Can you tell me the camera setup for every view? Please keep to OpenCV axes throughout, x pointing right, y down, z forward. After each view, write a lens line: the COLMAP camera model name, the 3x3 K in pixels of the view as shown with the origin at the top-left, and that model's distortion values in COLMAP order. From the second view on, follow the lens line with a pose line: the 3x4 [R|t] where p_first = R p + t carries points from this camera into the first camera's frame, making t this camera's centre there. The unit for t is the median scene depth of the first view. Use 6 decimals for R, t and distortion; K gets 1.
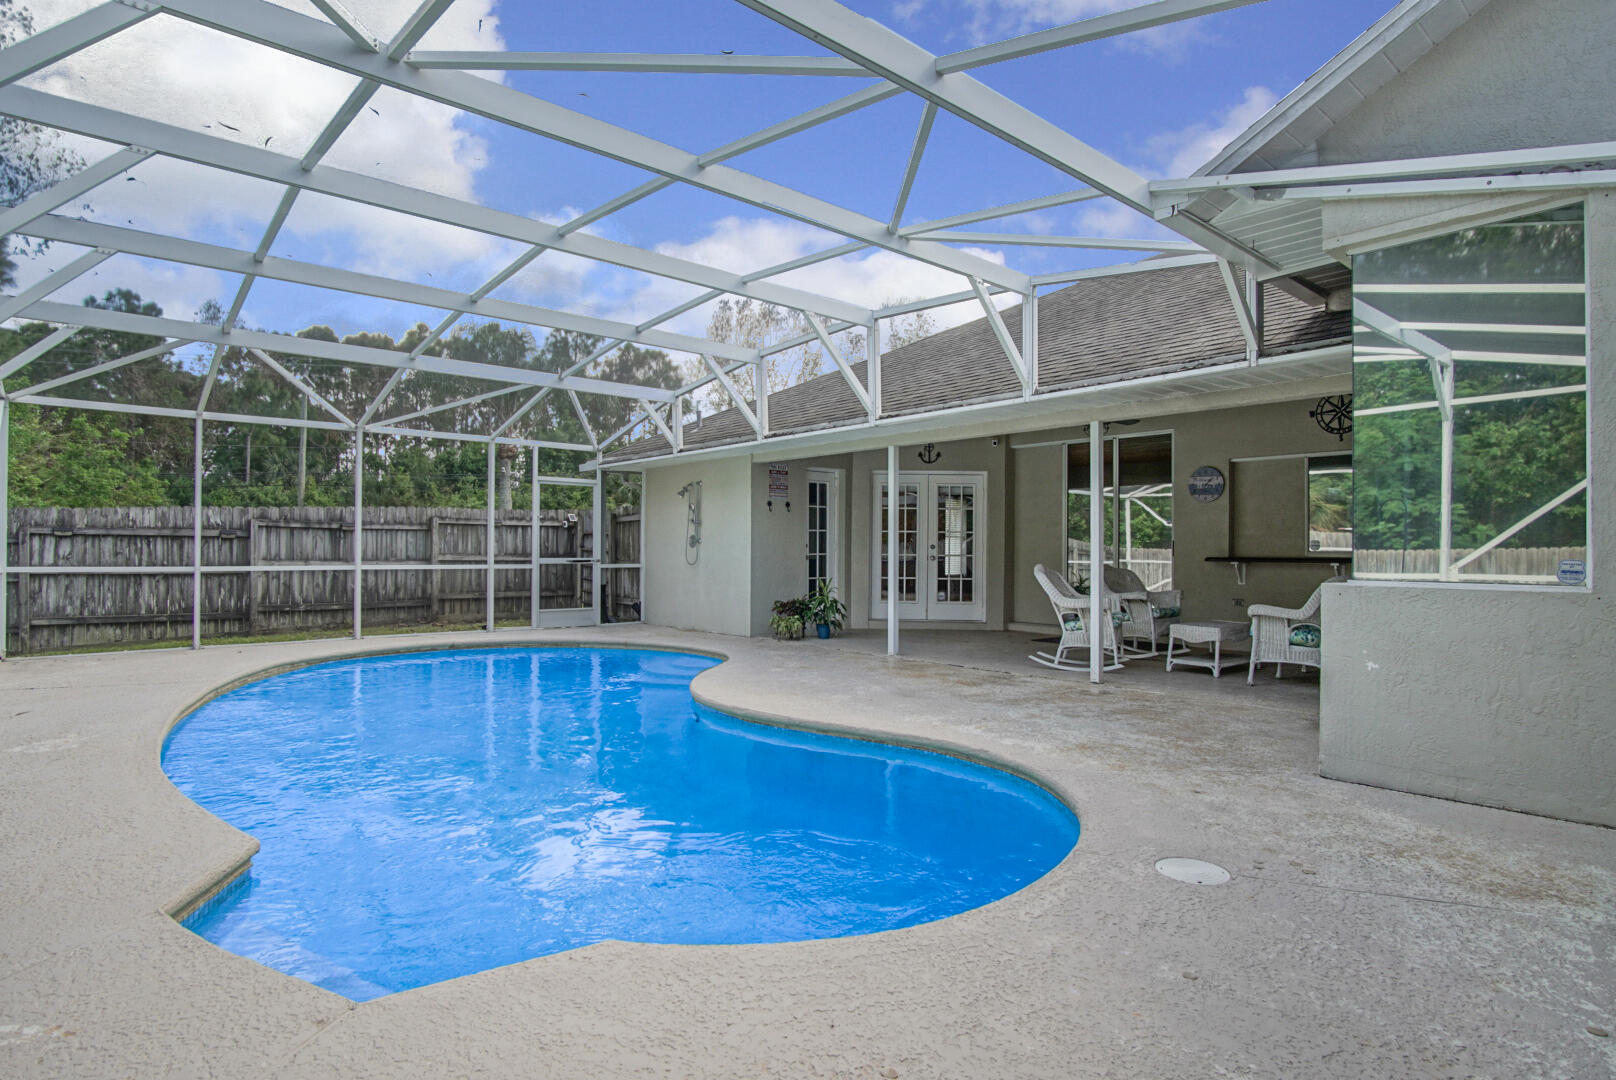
lens RADIAL K [[862.6, 0, 809.1], [0, 862.6, 539.7], [0, 0, 1]] dist [-0.029345, 0.004927]
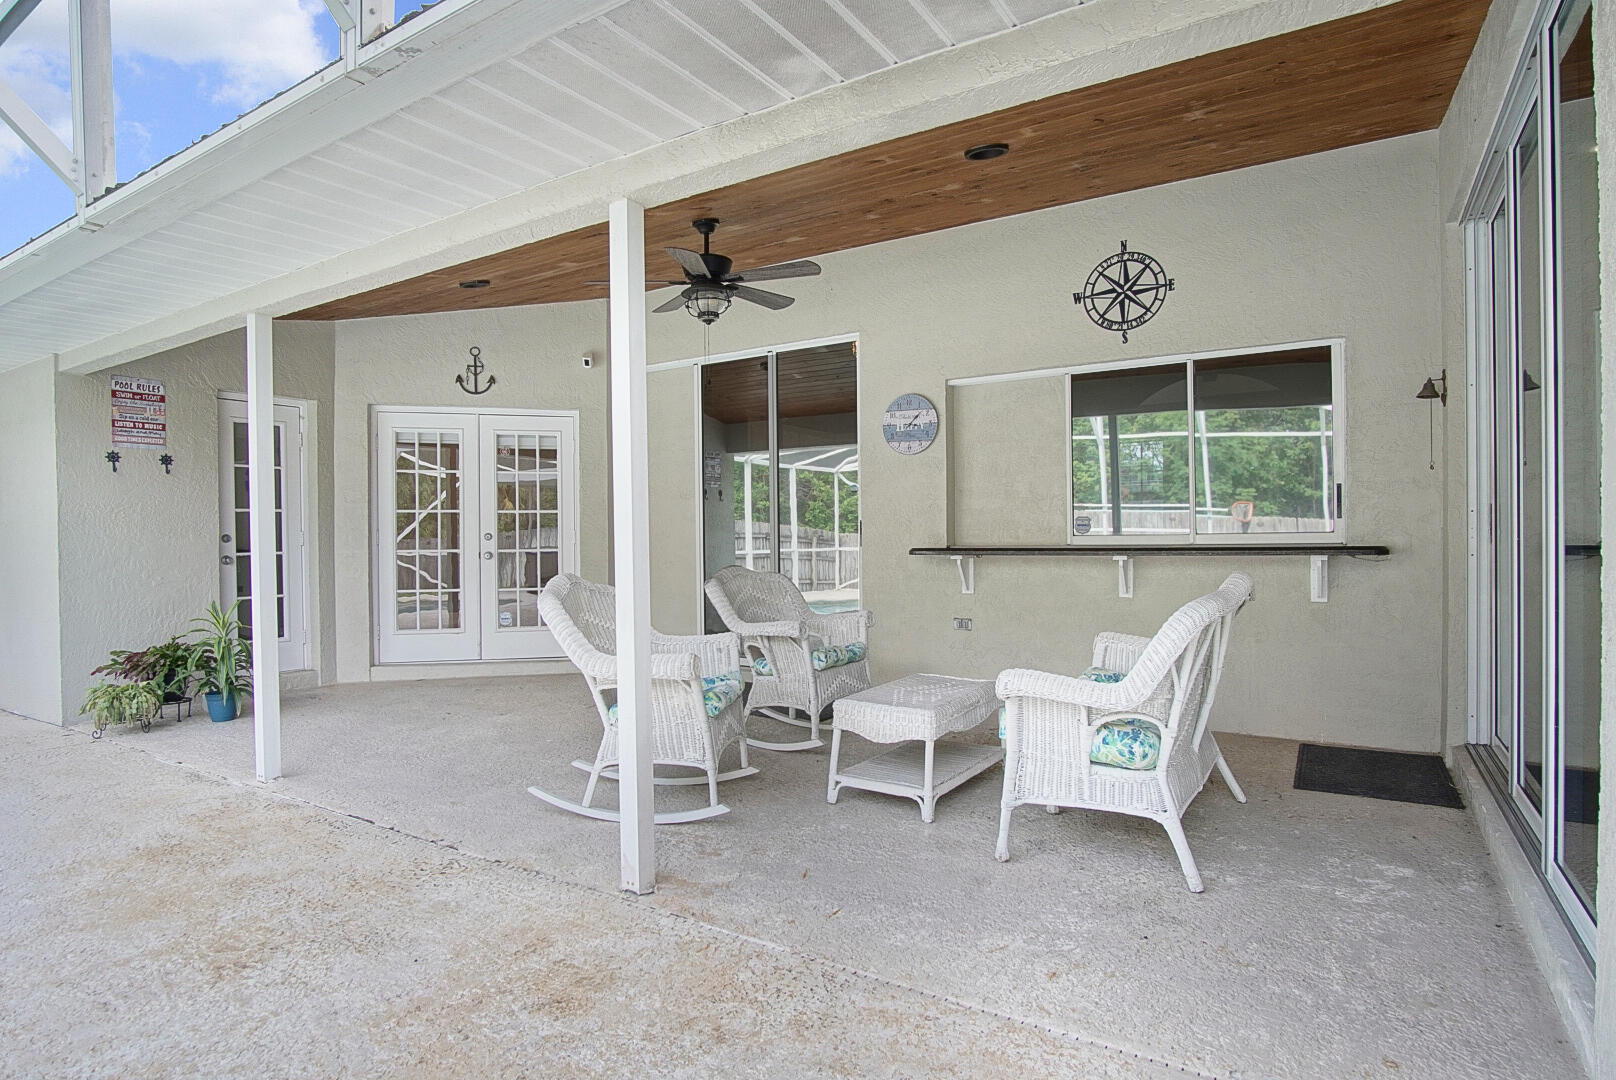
lens RADIAL K [[862.6, 0, 802.8], [0, 862.6, 541.6], [0, 0, 1]] dist [-0.029345, 0.004927]
pose [[0.956533, -0.017827, 0.291079, 0.242783], [0.012997, 0.999744, 0.018517, 0.004906], [-0.291334, -0.013929, 0.956520, 0.503700]]
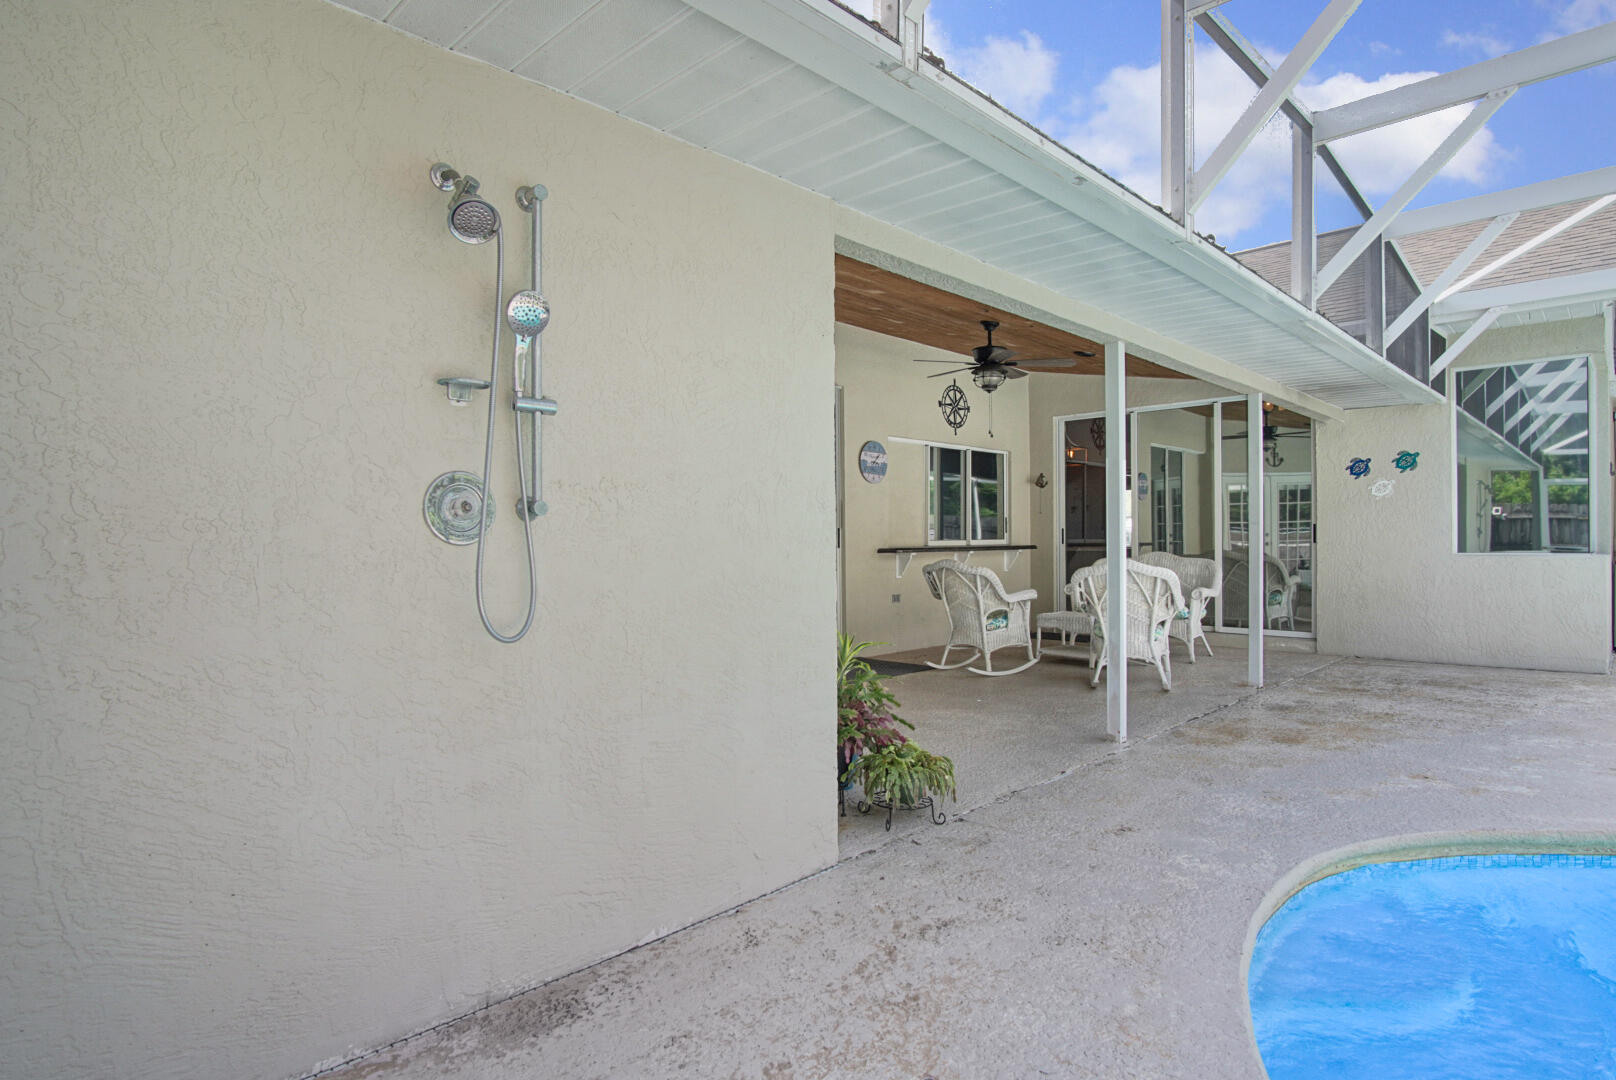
lens RADIAL K [[862.6, 0, 809.7], [0, 862.6, 534.9], [0, 0, 1]] dist [-0.029345, 0.004927]
pose [[-0.074357, 0.001763, 0.997230, -0.418317], [-0.004698, 0.999987, -0.002119, 0.010269], [-0.997221, -0.004843, -0.074347, 1.249111]]
